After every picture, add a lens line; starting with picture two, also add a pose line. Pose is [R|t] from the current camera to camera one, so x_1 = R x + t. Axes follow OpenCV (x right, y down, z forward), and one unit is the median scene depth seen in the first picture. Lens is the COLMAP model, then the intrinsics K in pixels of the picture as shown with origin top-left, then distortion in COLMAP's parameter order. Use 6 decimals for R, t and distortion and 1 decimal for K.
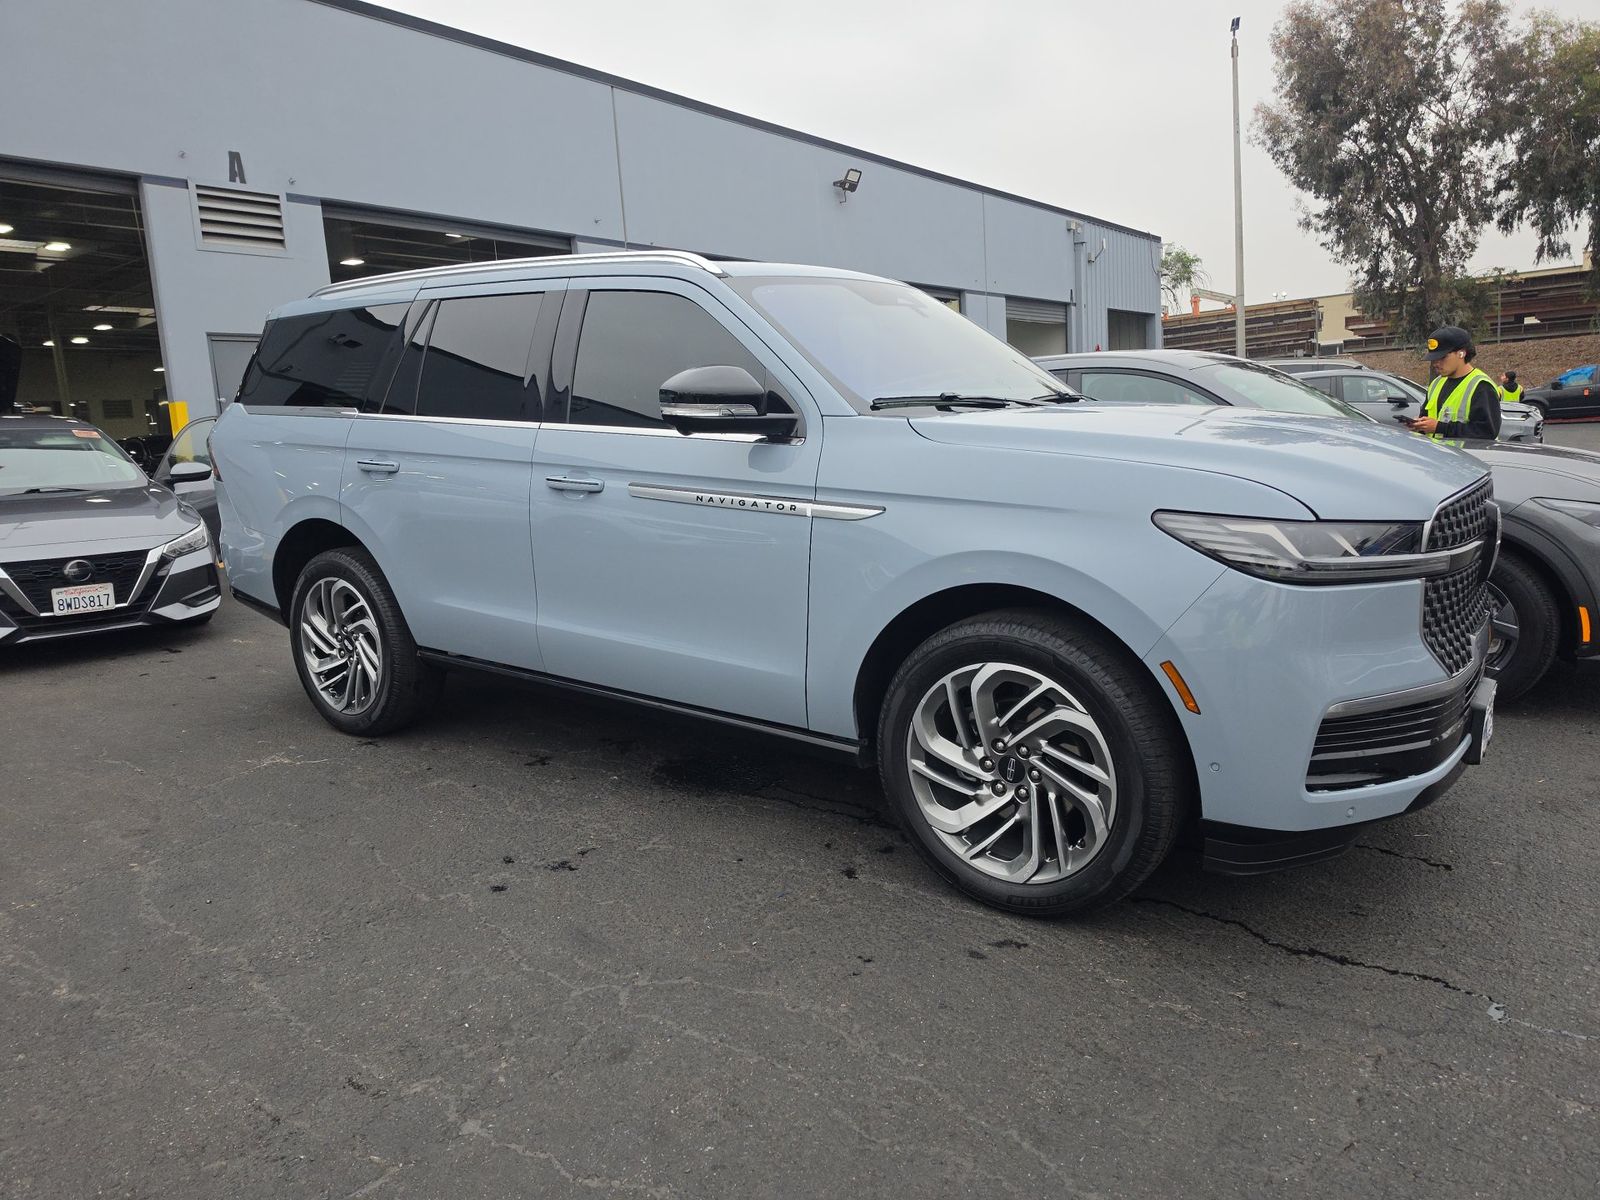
lens RADIAL K [[1081.5, 0, 775.8], [0, 1081.5, 597.8], [0, 0, 1]] dist [0.001920, -0.001387]
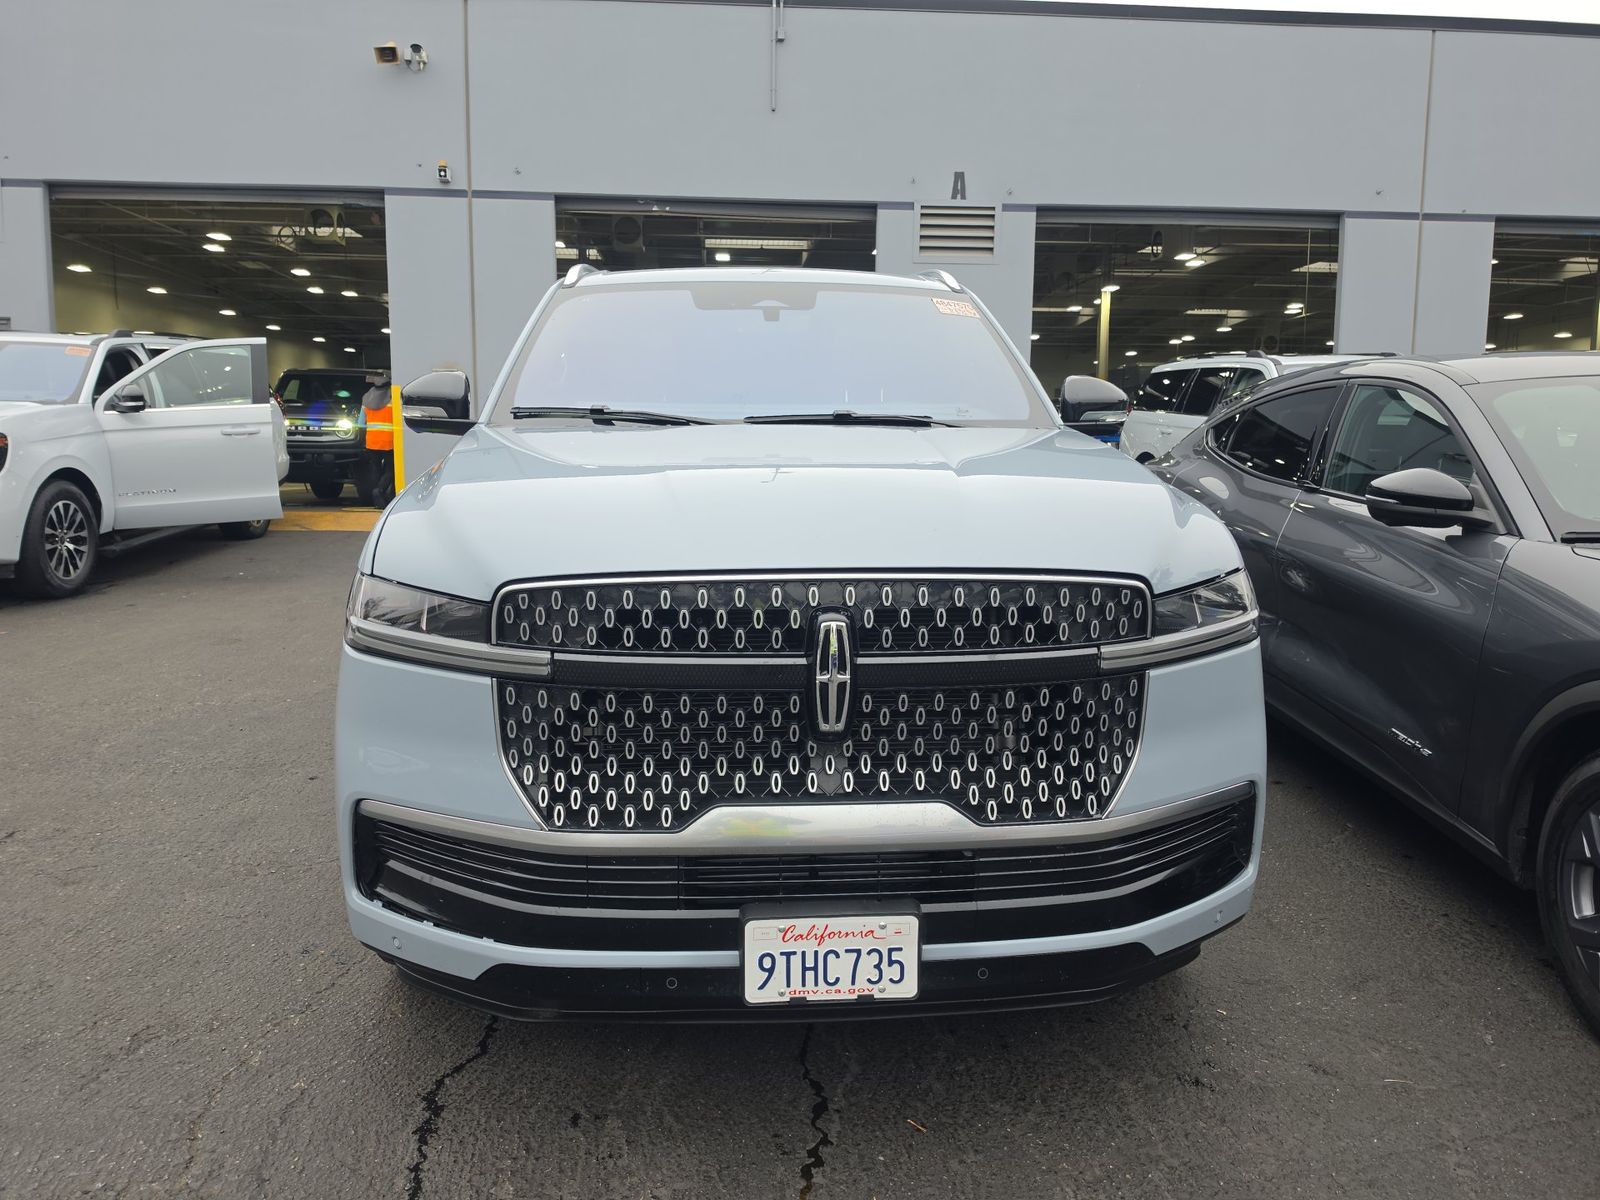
lens RADIAL K [[1081.5, 0, 775.8], [0, 1081.5, 597.8], [0, 0, 1]] dist [0.001920, -0.001387]
pose [[0.665200, 0.165302, -0.728138, 0.264686], [-0.162522, 0.983859, 0.074882, -0.033411], [0.728763, 0.068527, 0.681328, 0.134906]]
